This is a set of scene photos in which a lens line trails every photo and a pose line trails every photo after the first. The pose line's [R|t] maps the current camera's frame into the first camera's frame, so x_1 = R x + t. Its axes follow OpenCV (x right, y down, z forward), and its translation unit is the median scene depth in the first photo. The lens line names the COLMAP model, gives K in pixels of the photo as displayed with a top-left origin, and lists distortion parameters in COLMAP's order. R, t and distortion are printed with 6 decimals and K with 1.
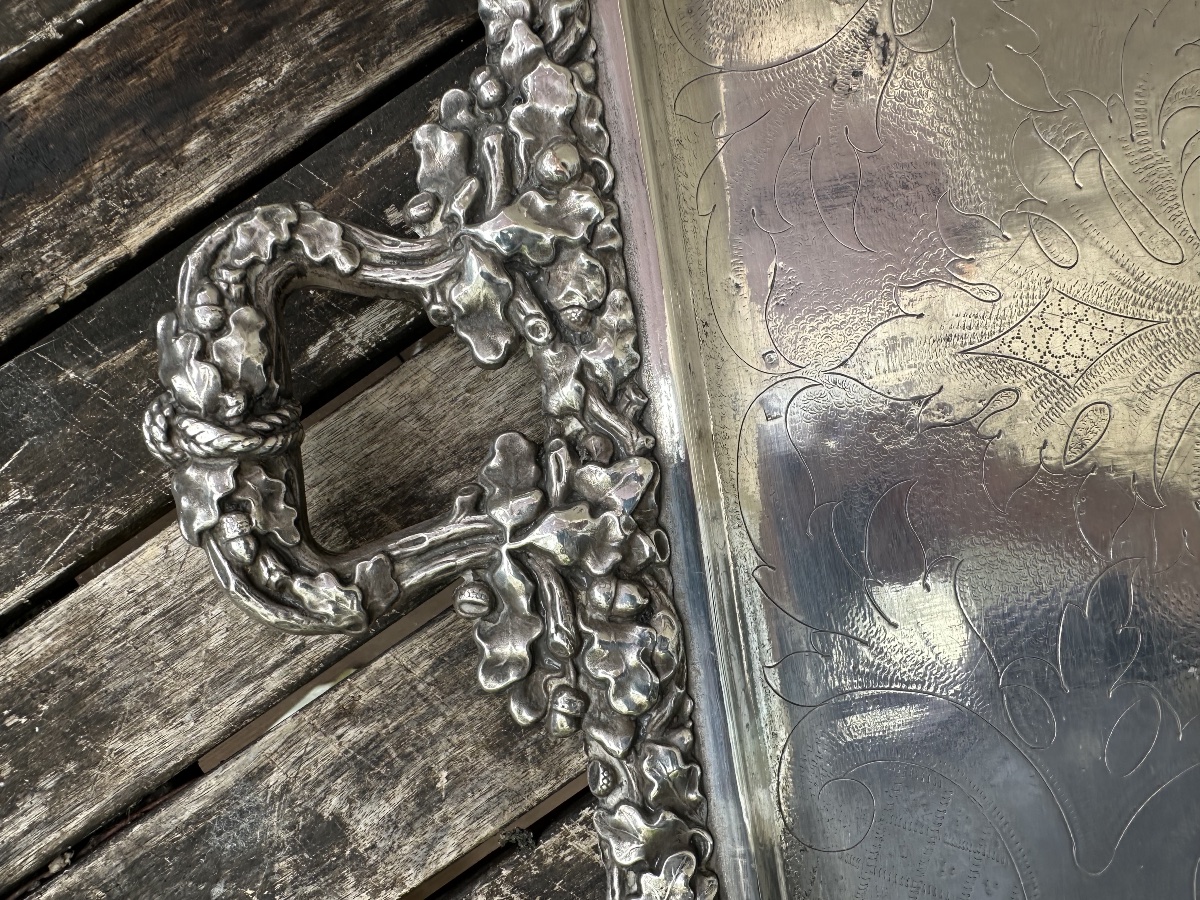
lens RADIAL K [[861.3, 0, 597.9], [0, 861.3, 519.6], [0, 0, 1]] dist [0.009388, -0.003832]
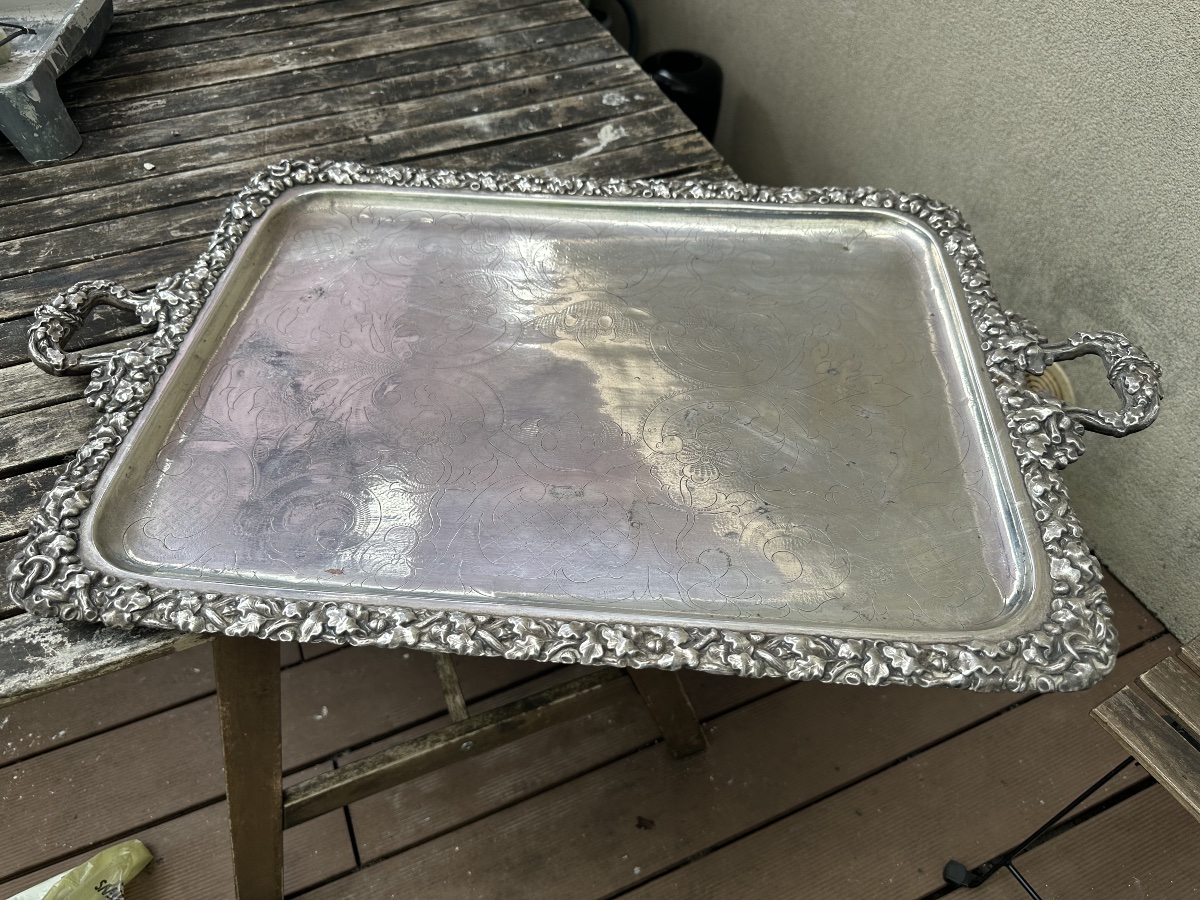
lens RADIAL K [[872.4, 0, 600.0], [0, 872.4, 450.0], [0, 0, 1]] dist [-0.010886, 0.000913]
pose [[0.975530, 0.164749, -0.145599, 2.113868], [-0.219713, 0.755182, -0.617597, 1.829154], [0.008205, 0.634474, 0.772901, -1.224450]]
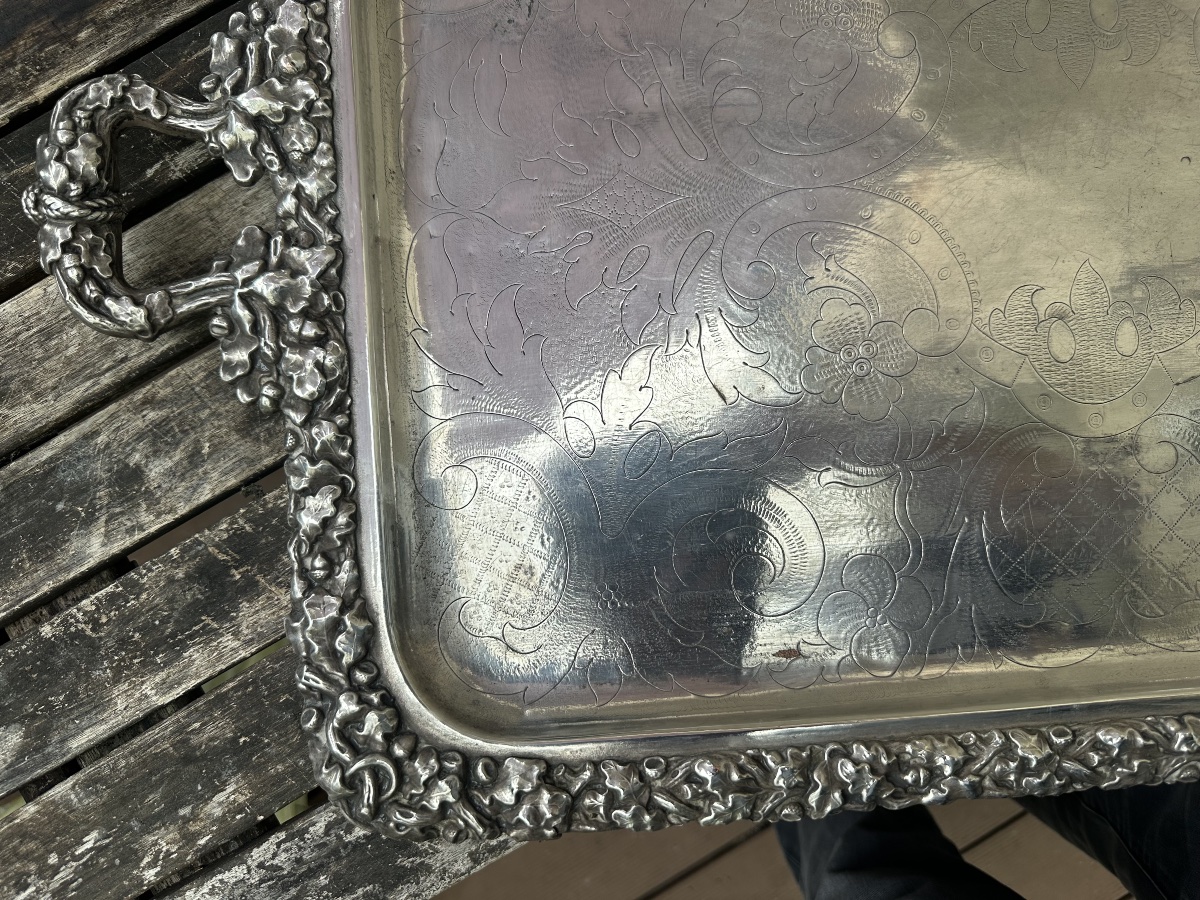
lens RADIAL K [[872.4, 0, 600.0], [0, 872.4, 450.0], [0, 0, 1]] dist [-0.010886, 0.000913]
pose [[0.996877, 0.078874, 0.003914, 0.580406], [-0.078909, 0.996834, 0.009717, 0.253896], [-0.003136, -0.009996, 0.999945, -0.648459]]
